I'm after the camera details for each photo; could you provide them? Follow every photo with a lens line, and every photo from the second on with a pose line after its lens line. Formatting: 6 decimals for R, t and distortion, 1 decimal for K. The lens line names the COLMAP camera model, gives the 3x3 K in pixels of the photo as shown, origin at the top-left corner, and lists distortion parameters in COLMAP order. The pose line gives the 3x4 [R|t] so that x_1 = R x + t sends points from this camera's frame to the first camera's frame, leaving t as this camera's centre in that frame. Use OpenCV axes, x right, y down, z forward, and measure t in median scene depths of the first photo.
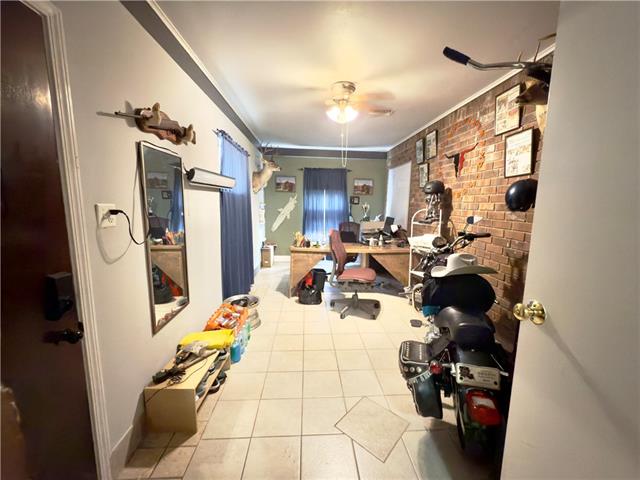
lens RADIAL K [[255.1, 0, 320.6], [0, 255.1, 239.3], [0, 0, 1]] dist [0.001162, 0.000145]
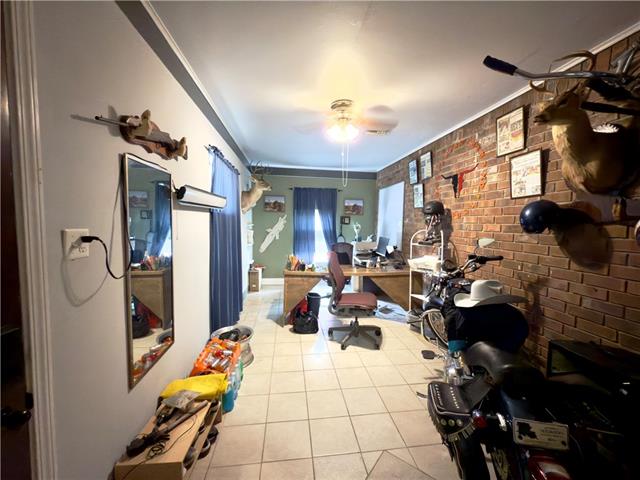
lens RADIAL K [[255.1, 0, 320.6], [0, 255.1, 239.3], [0, 0, 1]] dist [0.001162, 0.000145]
pose [[0.997652, -0.005399, 0.068273, -0.069864], [0.010471, 0.997192, -0.074150, -0.019420], [-0.067681, 0.074691, 0.994907, 0.081271]]
